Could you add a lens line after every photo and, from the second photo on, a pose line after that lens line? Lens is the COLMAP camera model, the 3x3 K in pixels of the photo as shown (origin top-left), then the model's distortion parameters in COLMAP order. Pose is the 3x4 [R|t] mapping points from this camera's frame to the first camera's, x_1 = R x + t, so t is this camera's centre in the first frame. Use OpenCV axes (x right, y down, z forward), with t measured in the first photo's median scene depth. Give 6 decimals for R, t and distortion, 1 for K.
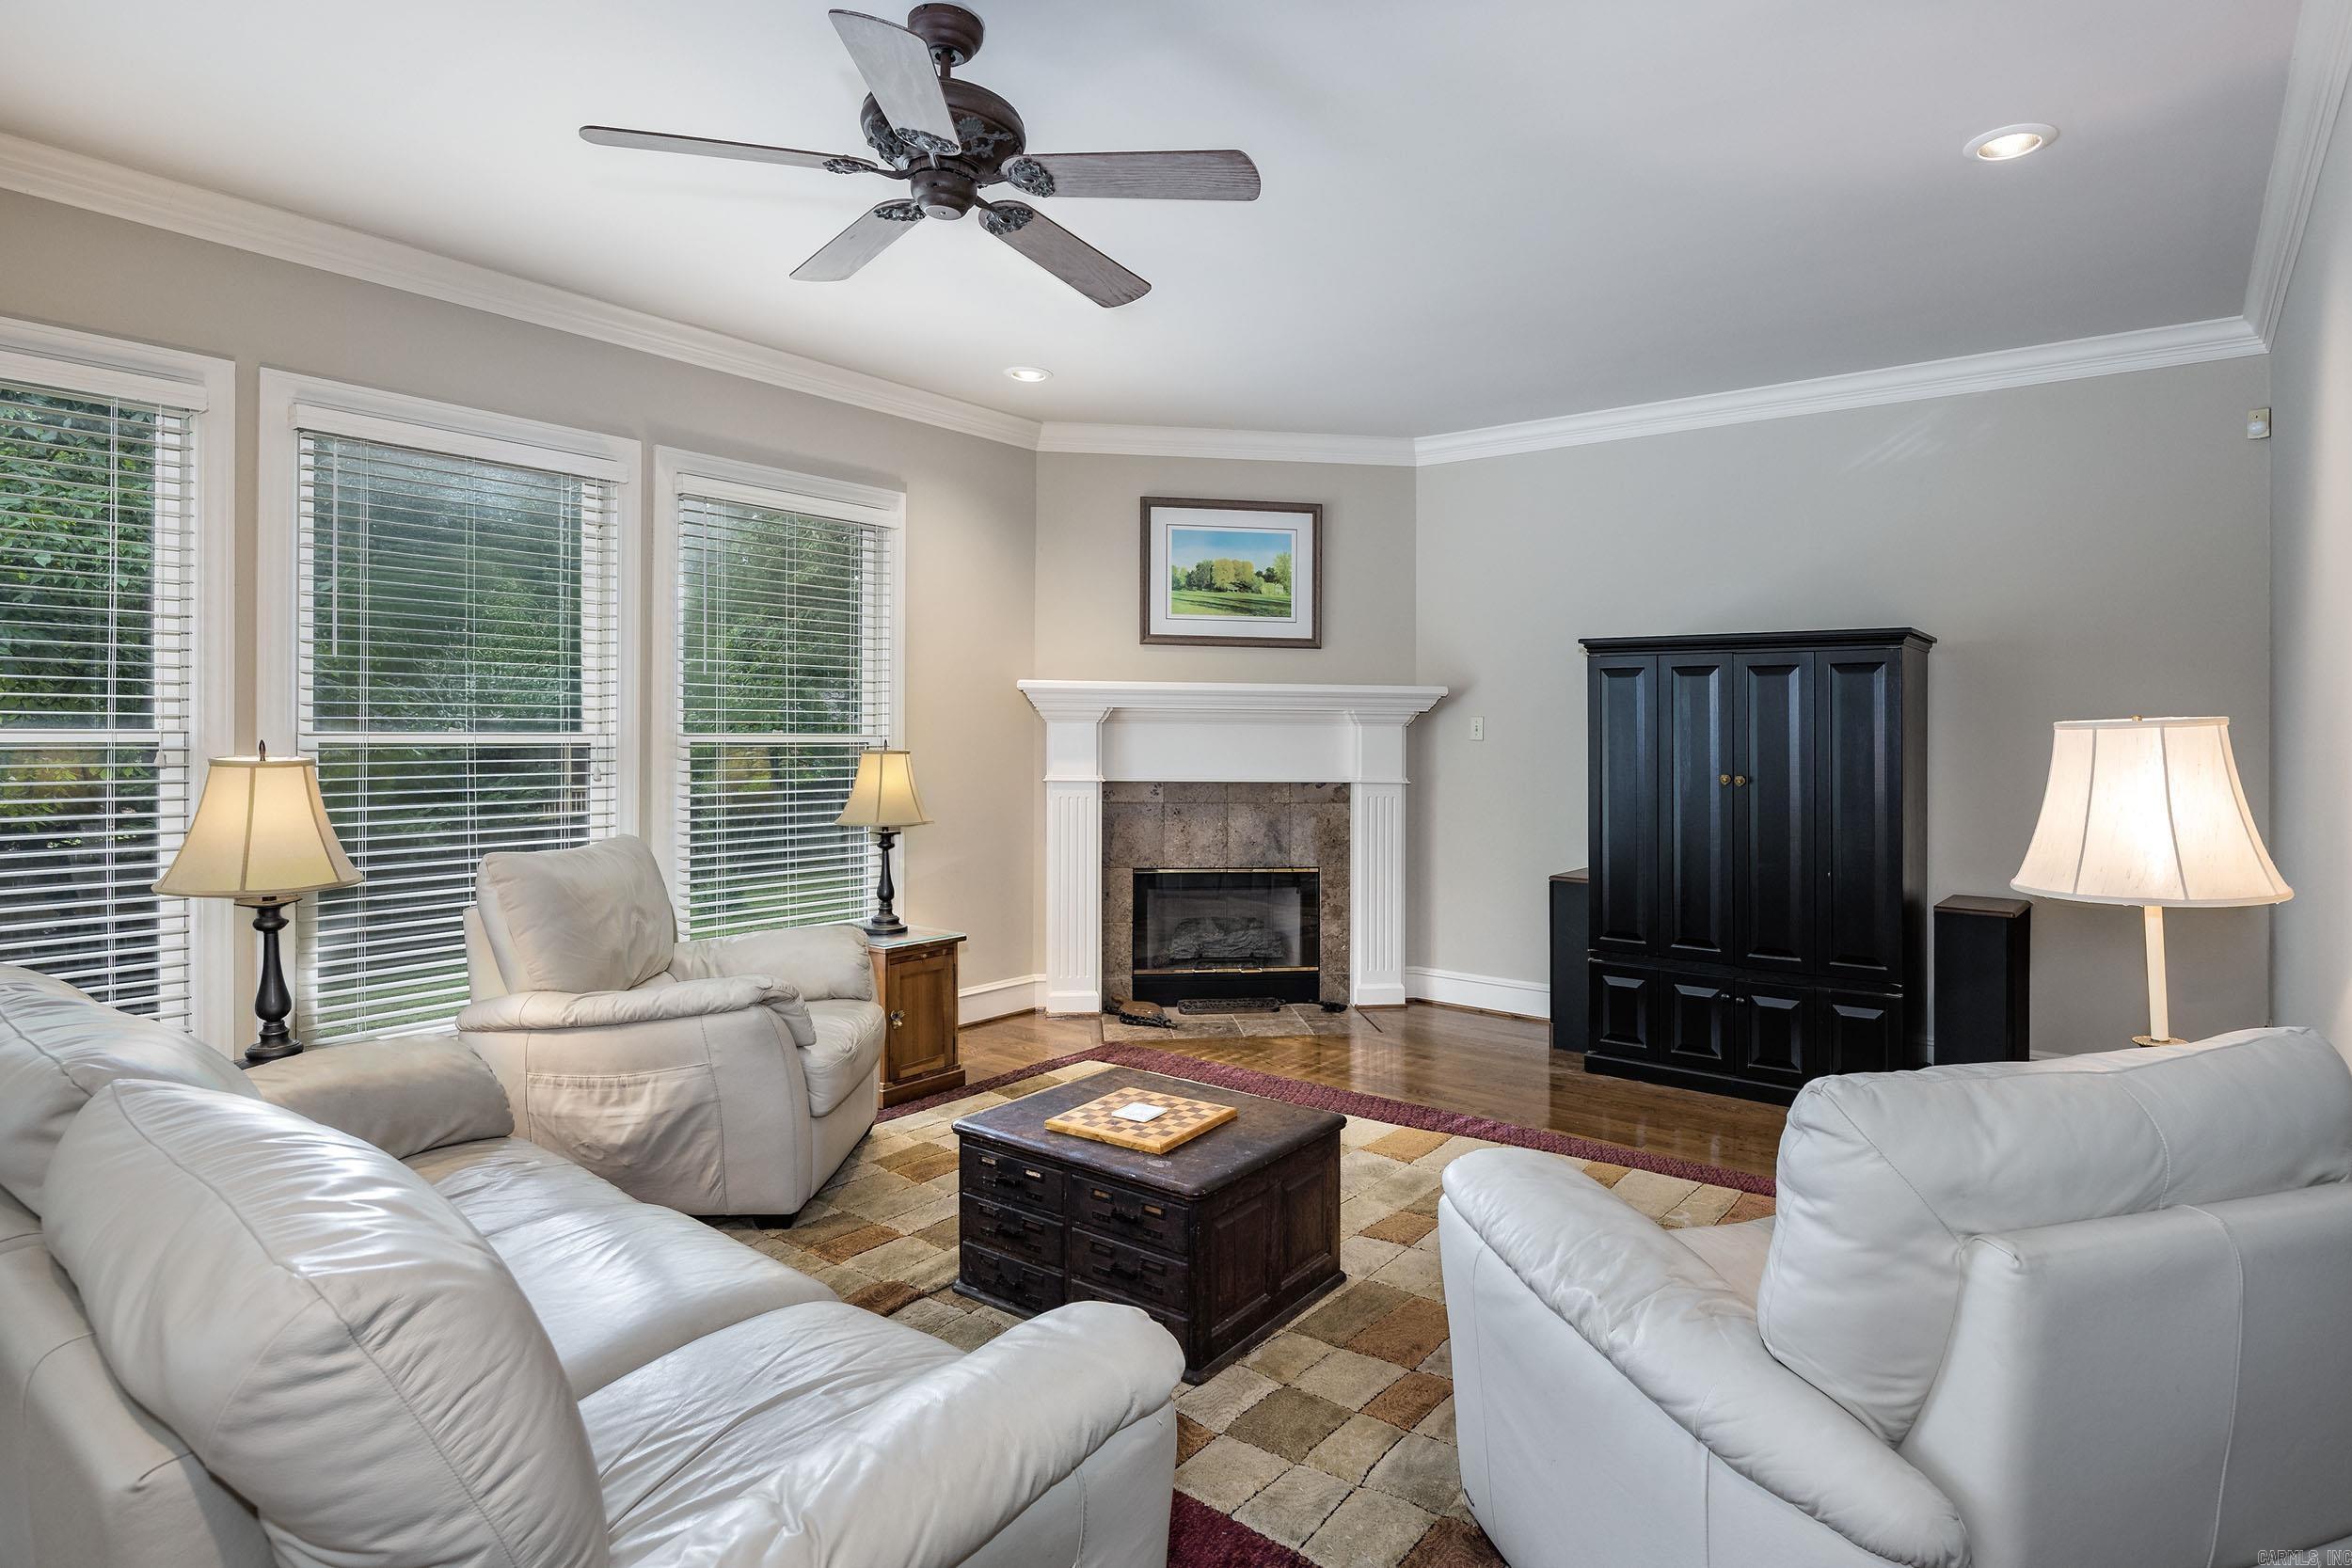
lens RADIAL K [[1210.7, 0, 1178.7], [0, 1210.7, 718.2], [0, 0, 1]] dist [0.000667, 0.000086]
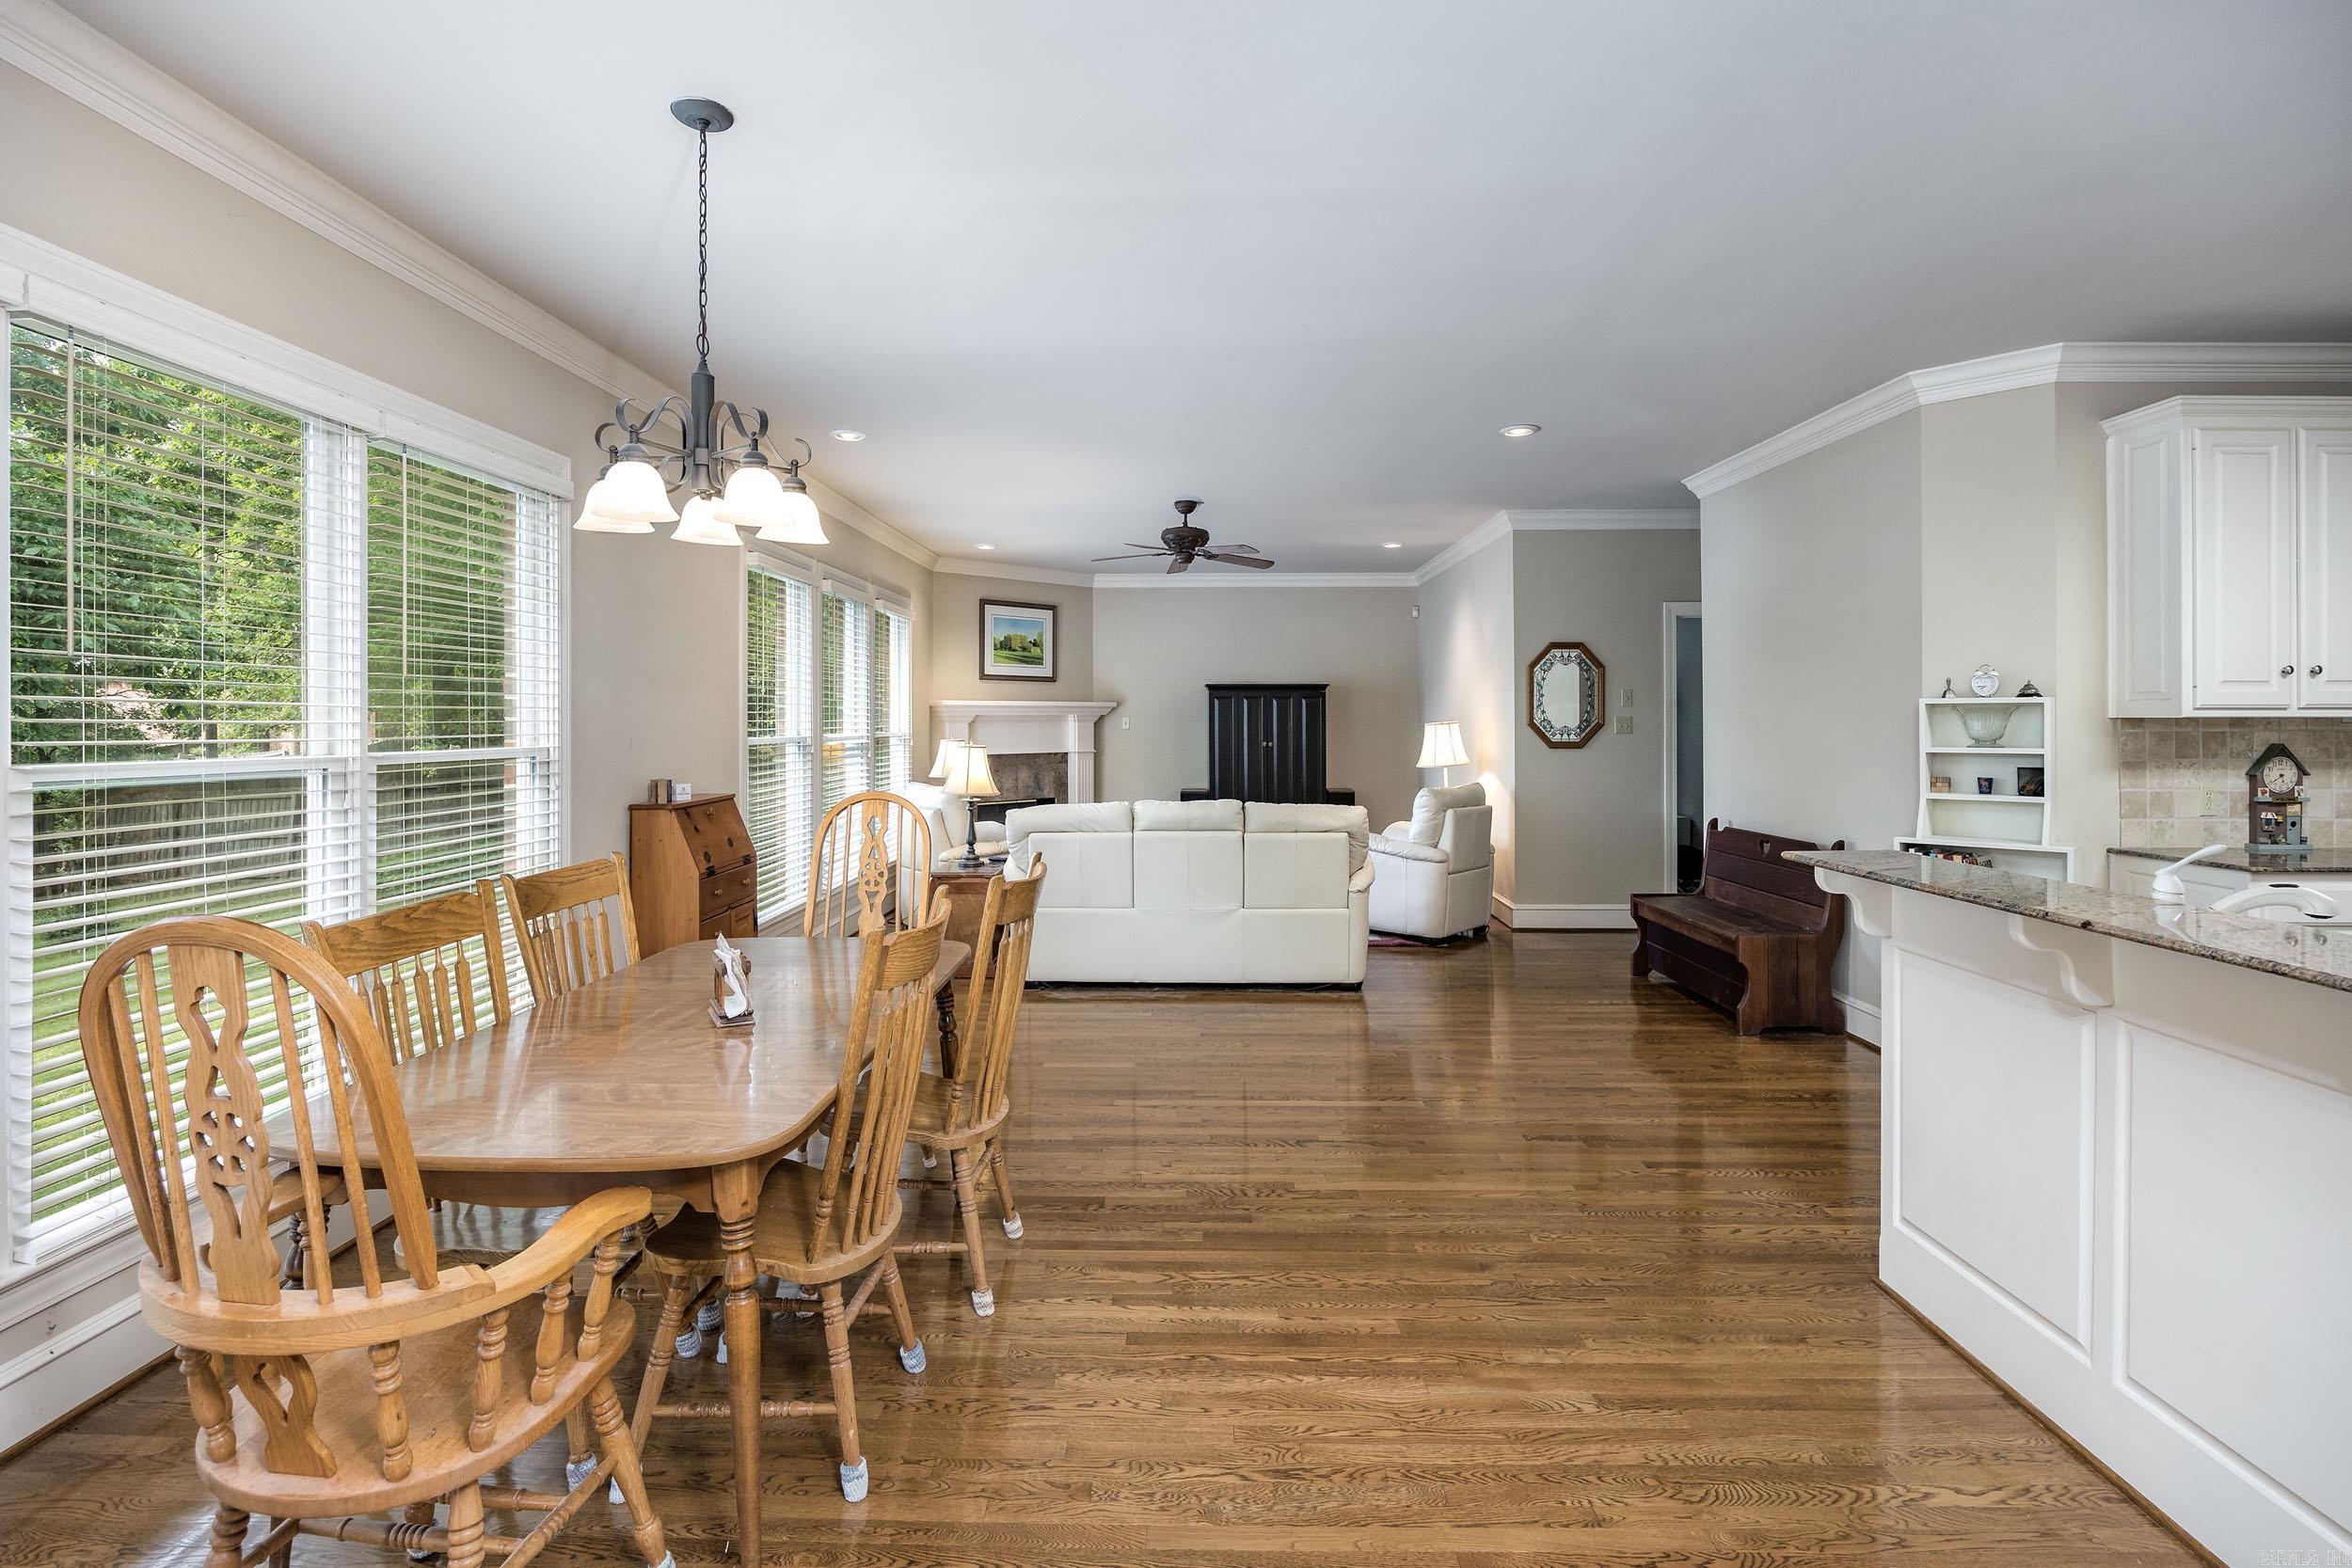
lens RADIAL K [[1210.7, 0, 1178.7], [0, 1210.7, 718.2], [0, 0, 1]] dist [0.000667, 0.000086]
pose [[0.794815, -0.006280, 0.606820, -0.891151], [0.001811, 0.999967, 0.007977, -0.015880], [-0.606850, -0.005241, 0.794799, -0.630527]]
